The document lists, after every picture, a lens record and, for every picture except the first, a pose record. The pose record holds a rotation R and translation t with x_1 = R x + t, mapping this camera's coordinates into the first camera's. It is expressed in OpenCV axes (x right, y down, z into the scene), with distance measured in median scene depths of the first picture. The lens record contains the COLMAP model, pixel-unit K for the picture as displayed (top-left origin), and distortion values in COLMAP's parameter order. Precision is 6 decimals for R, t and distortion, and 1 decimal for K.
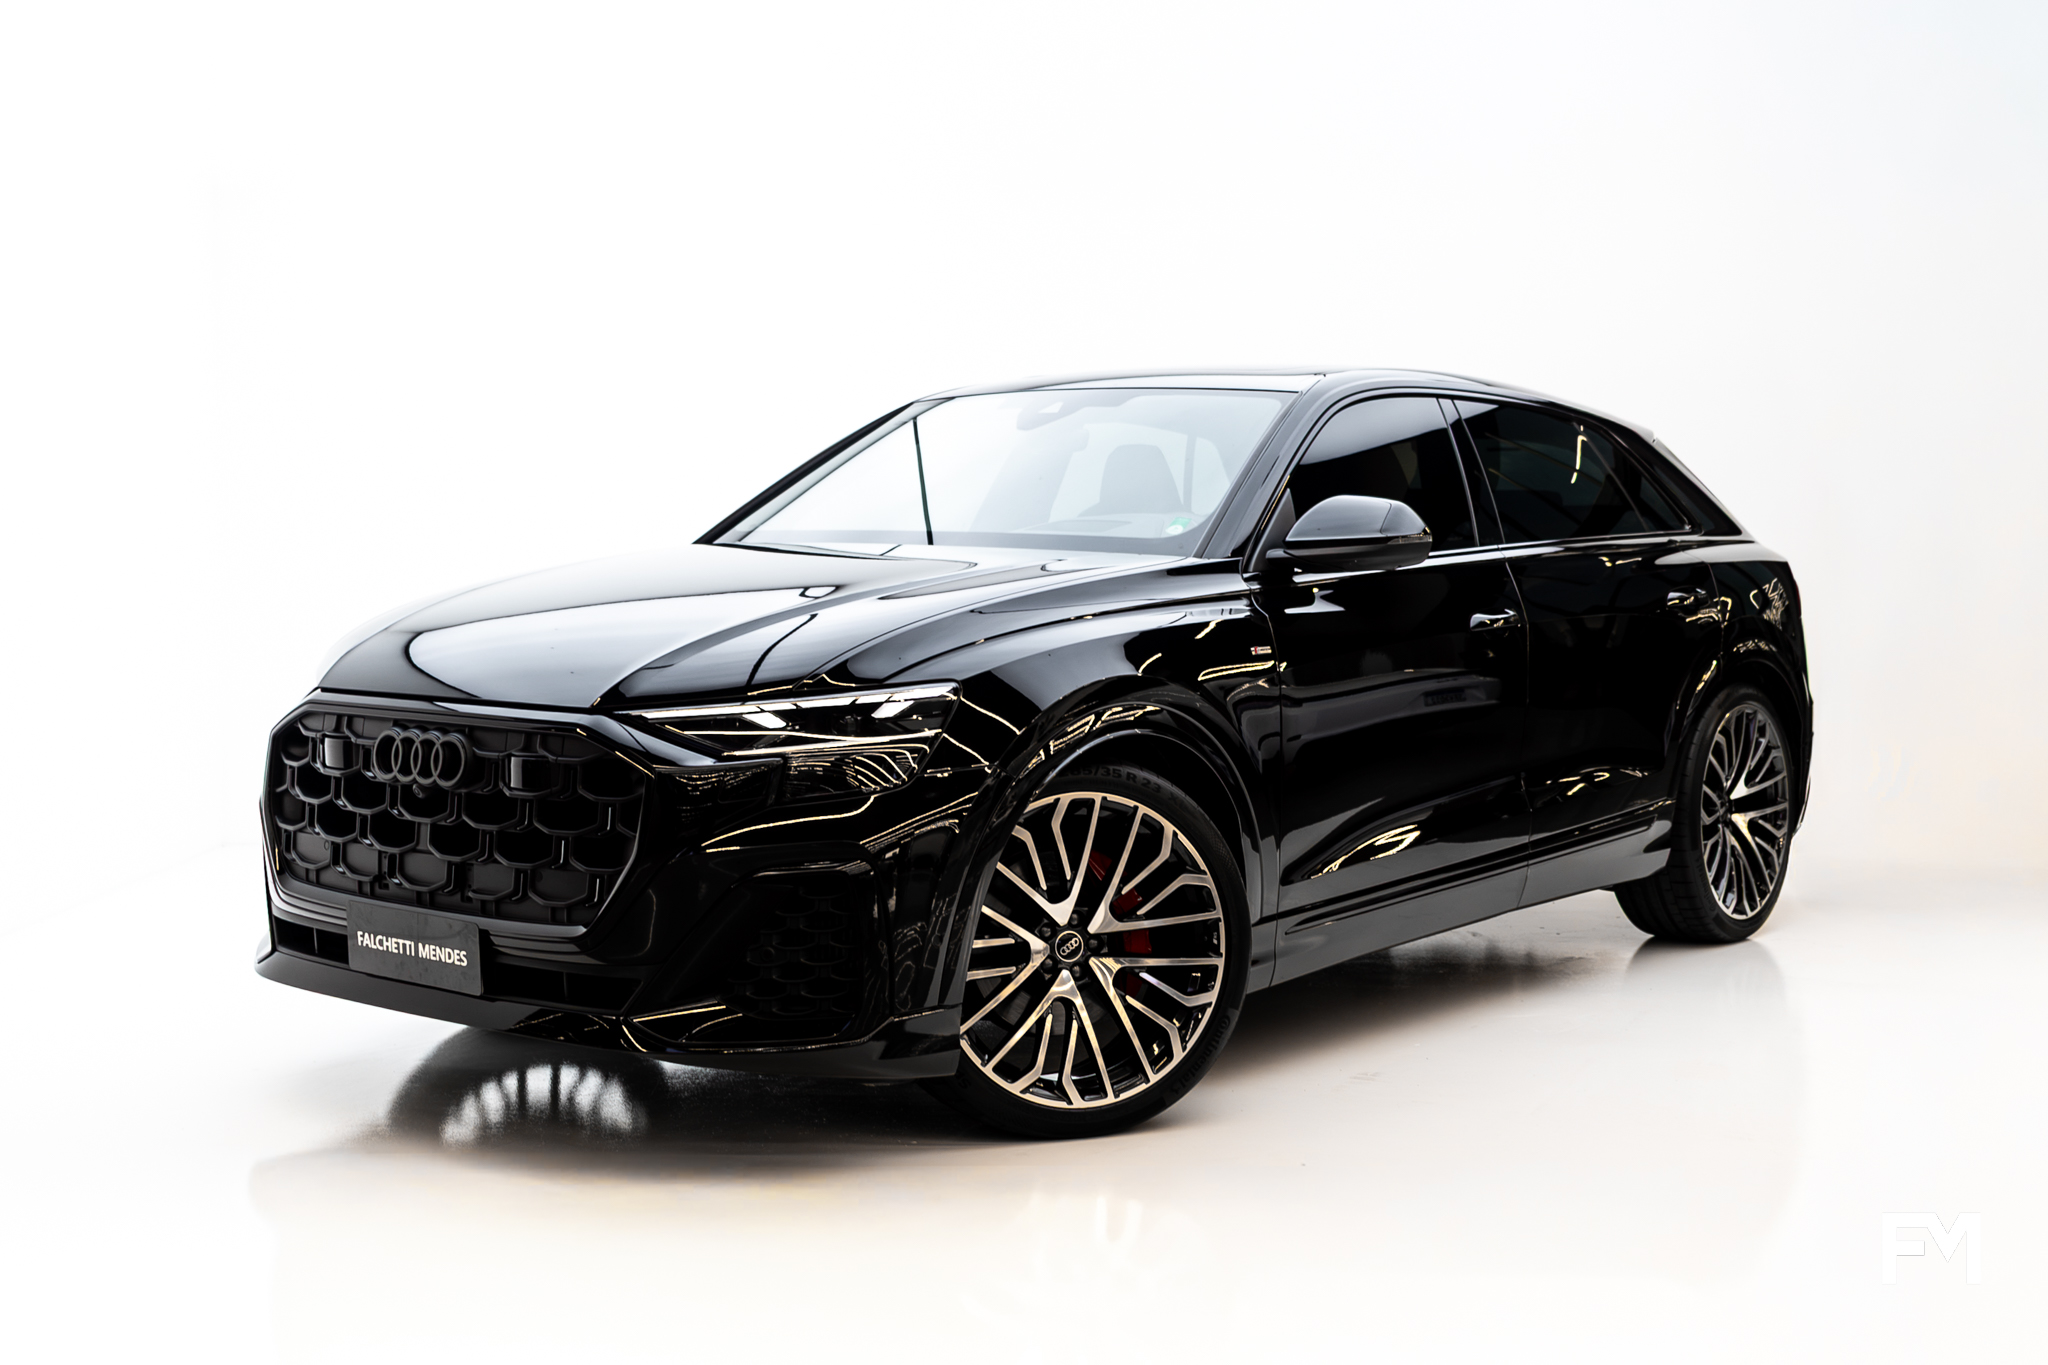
lens RADIAL K [[2186.0, 0, 1022.6], [0, 2186.0, 718.5], [0, 0, 1]] dist [0.006739, -0.011135]
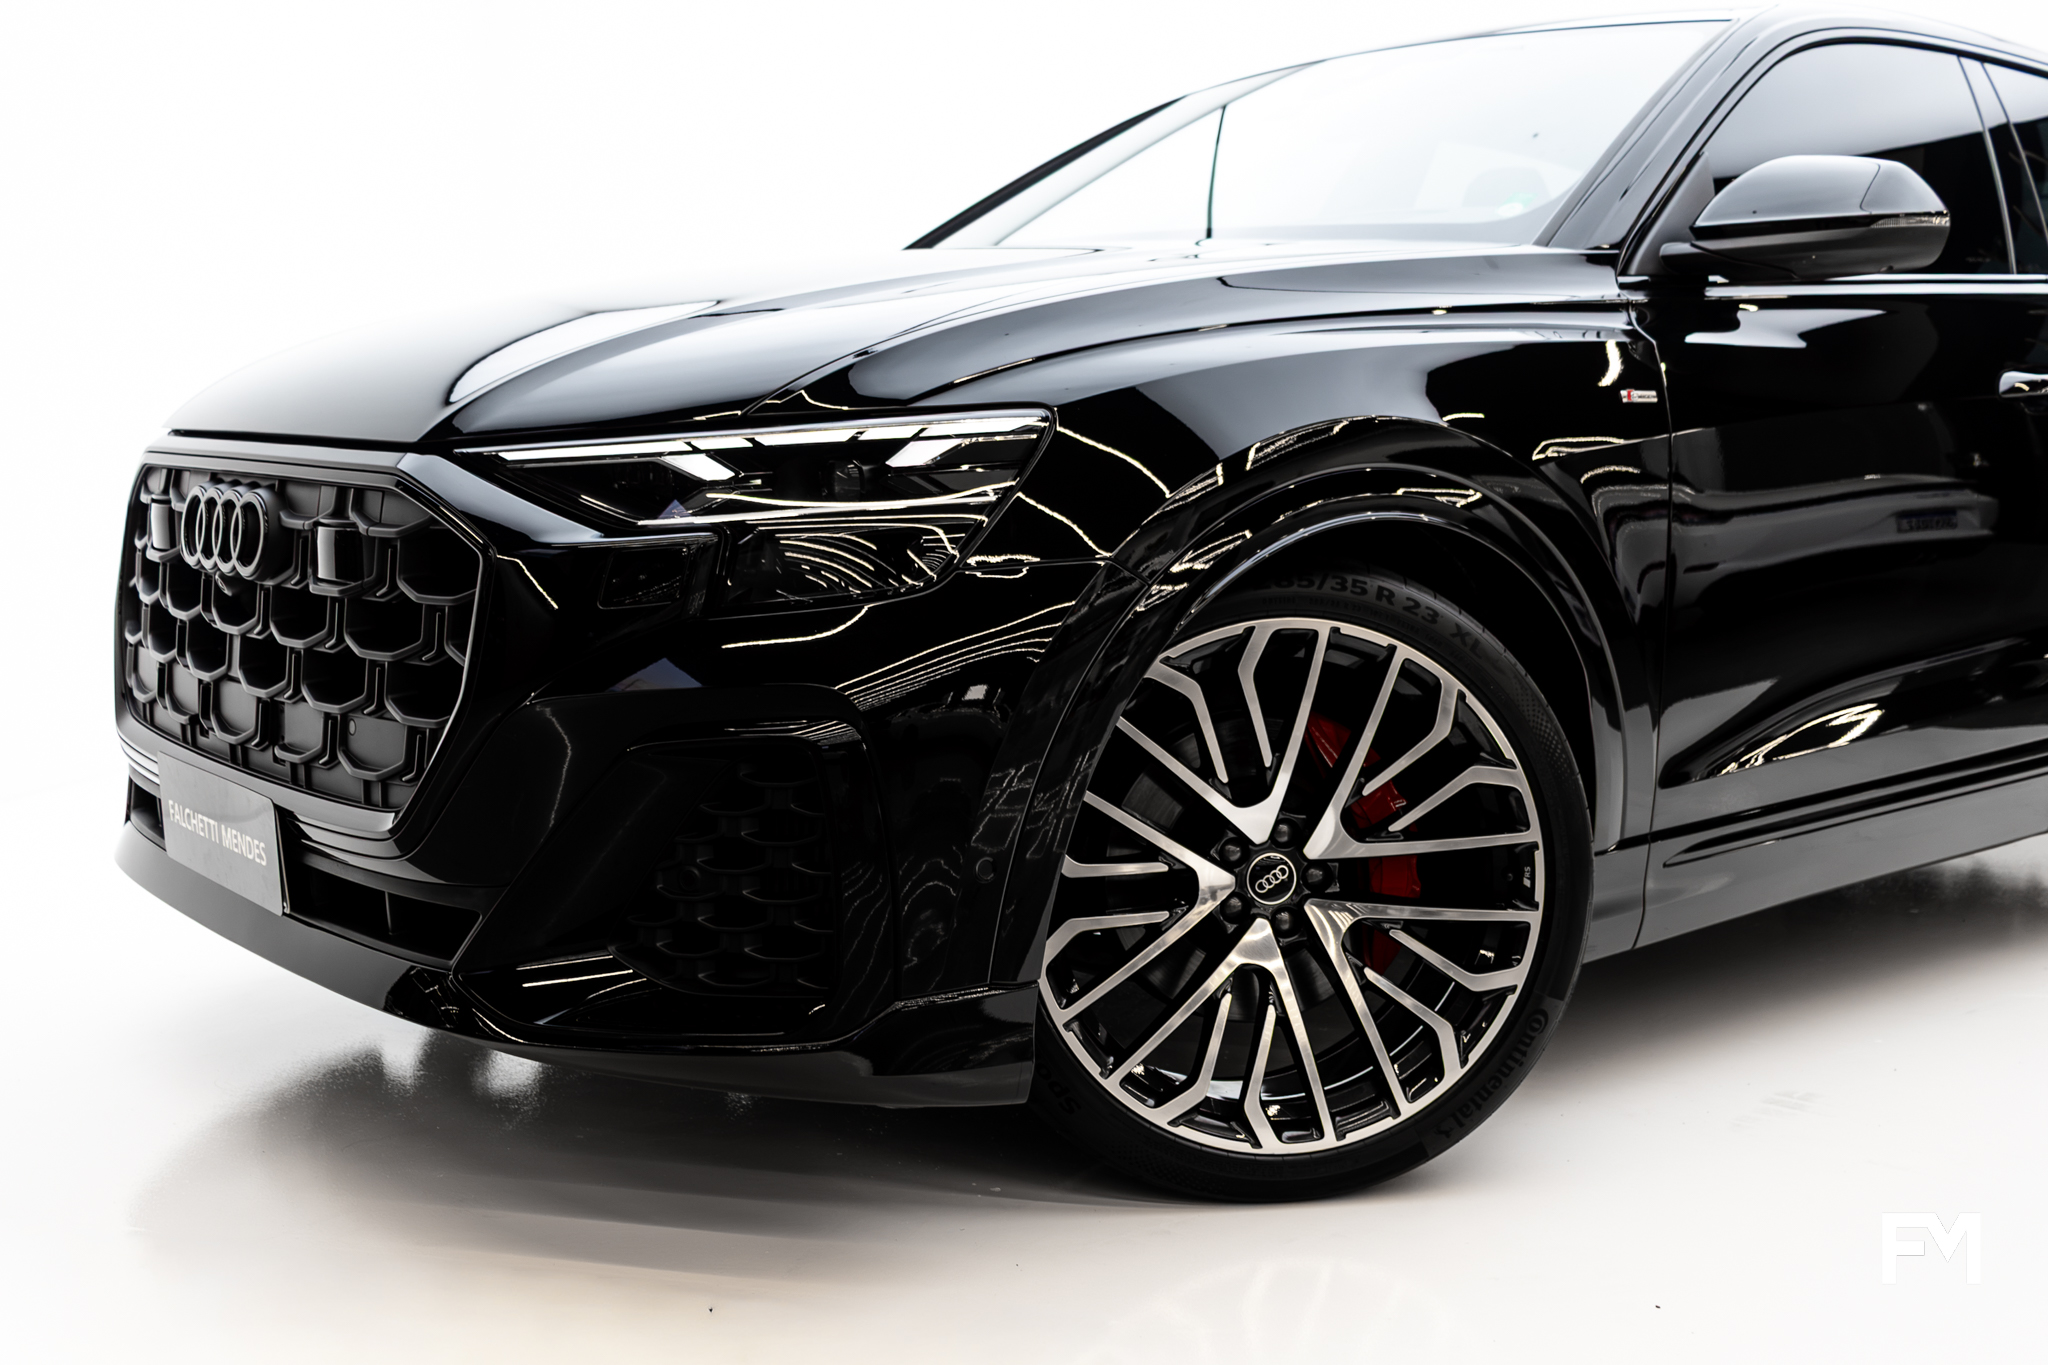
lens RADIAL K [[2186.0, 0, 1022.6], [0, 2186.0, 718.5], [0, 0, 1]] dist [0.006739, -0.011135]
pose [[0.980791, 0.038019, -0.191322, 0.067427], [-0.025542, 0.997408, 0.067267, 0.022959], [0.193384, -0.061088, 0.979220, 0.413058]]
